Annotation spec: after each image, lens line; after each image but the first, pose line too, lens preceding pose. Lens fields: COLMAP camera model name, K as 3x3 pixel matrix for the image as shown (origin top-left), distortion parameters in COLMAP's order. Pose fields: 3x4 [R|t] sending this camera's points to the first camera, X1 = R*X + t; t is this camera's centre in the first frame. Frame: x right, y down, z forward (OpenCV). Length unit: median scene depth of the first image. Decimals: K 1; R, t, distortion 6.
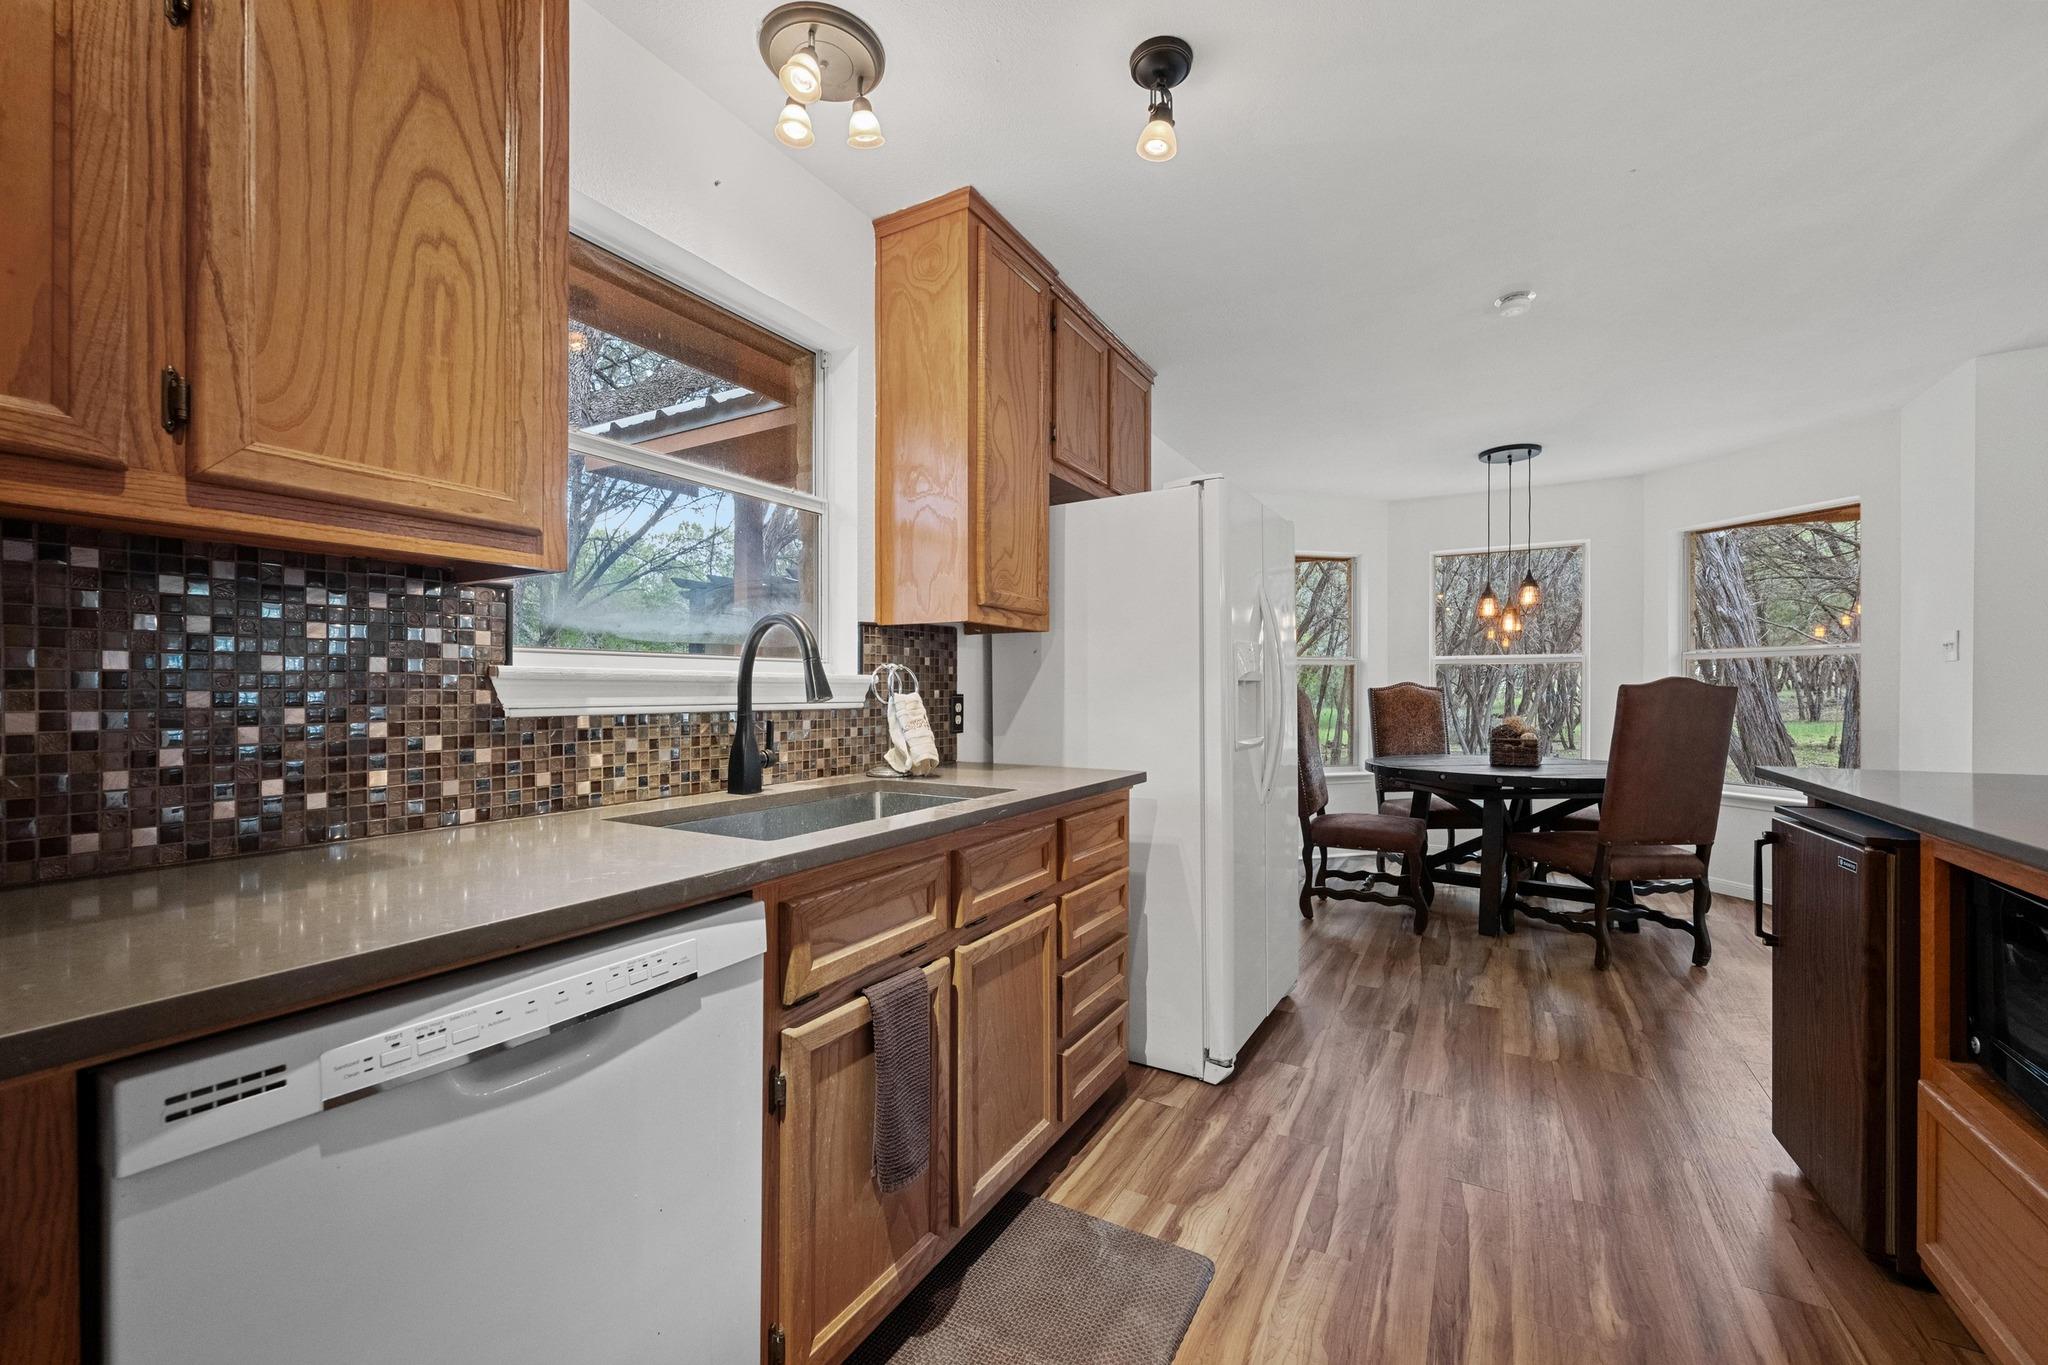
lens RADIAL K [[815.4, 0, 1015.9], [0, 815.4, 697.3], [0, 0, 1]] dist [-0.002535, 0.000215]
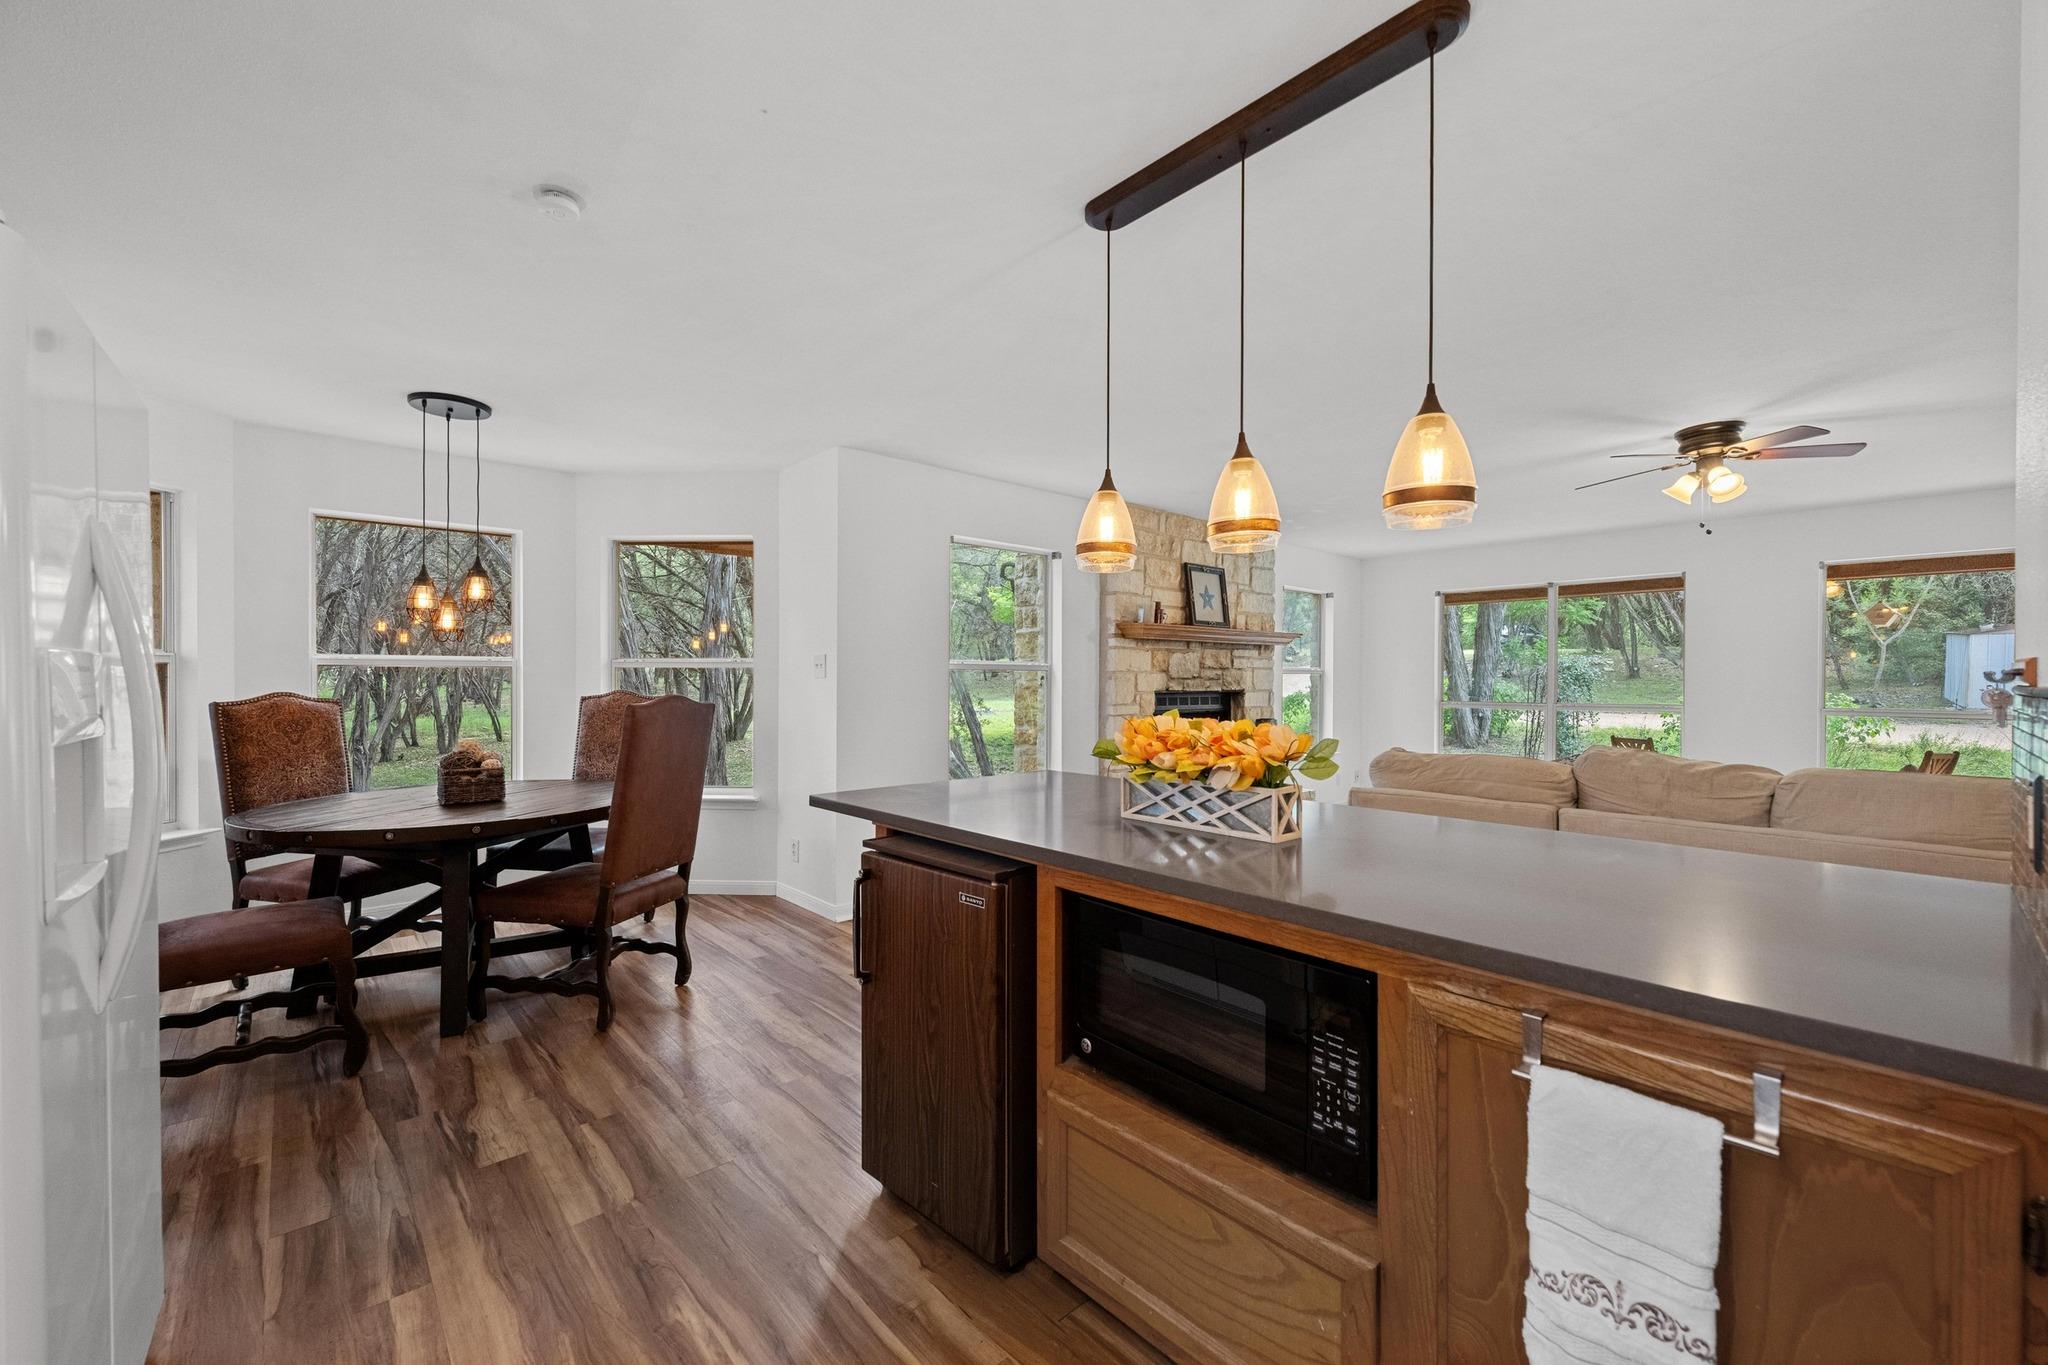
lens RADIAL K [[815.4, 0, 1037.5], [0, 815.4, 685.3], [0, 0, 1]] dist [-0.002535, 0.000215]
pose [[0.299197, -0.004439, 0.954181, 0.038897], [0.006783, 0.999974, 0.002525, -0.050149], [-0.954167, 0.005716, 0.299220, 0.431299]]
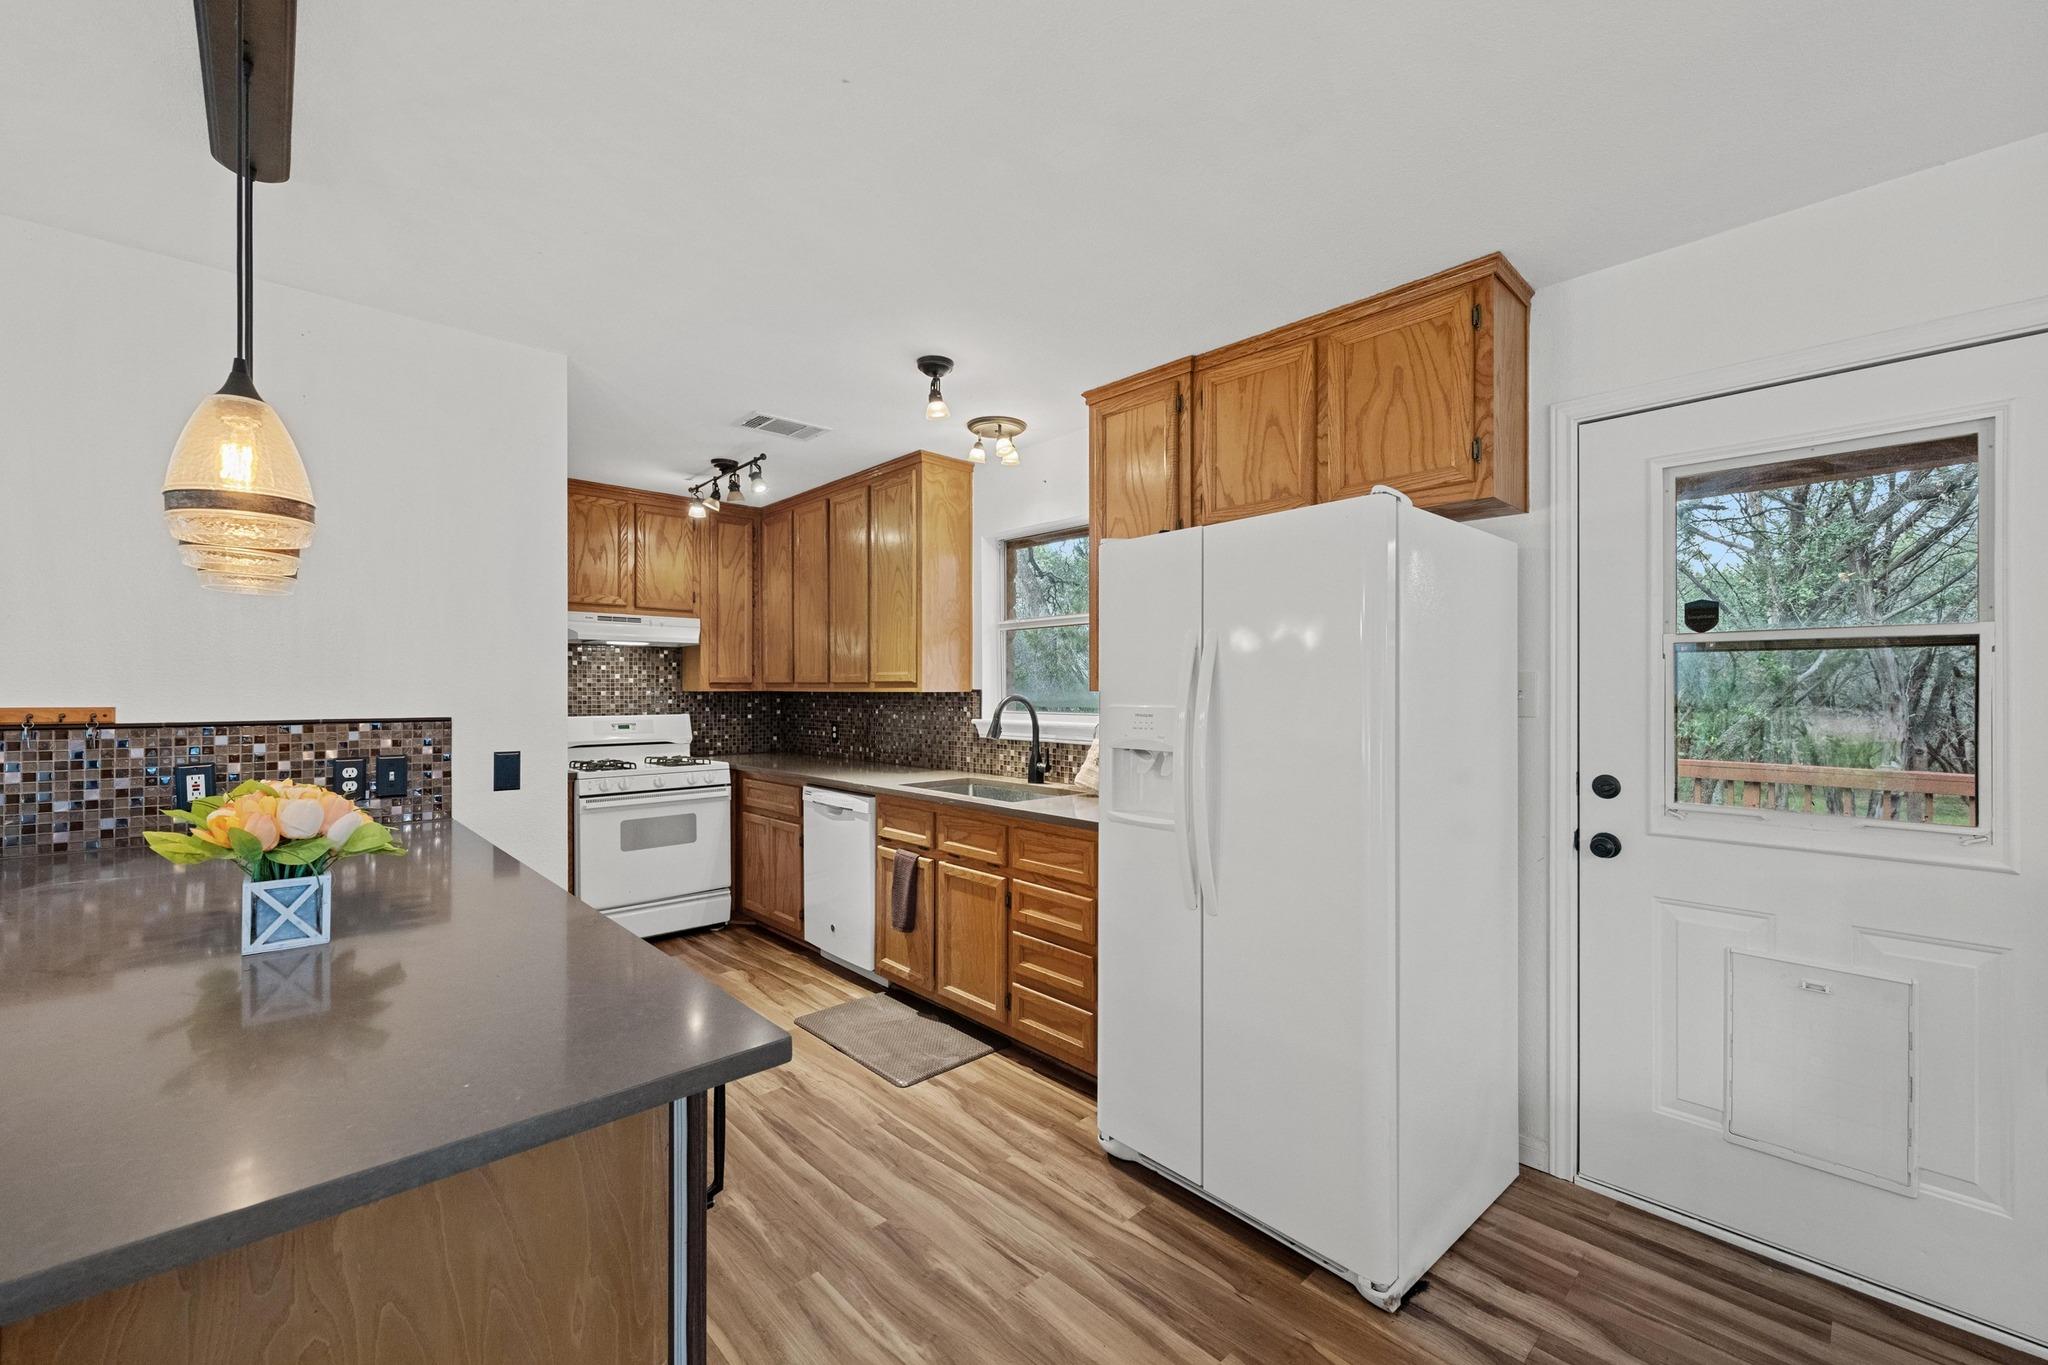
lens RADIAL K [[815.4, 0, 1029.4], [0, 815.4, 689.2], [0, 0, 1]] dist [-0.002535, 0.000215]
pose [[-0.283008, 0.000366, -0.959117, 1.260275], [-0.009000, 0.999955, 0.003037, -0.094043], [0.959075, 0.009491, -0.282992, 1.217827]]
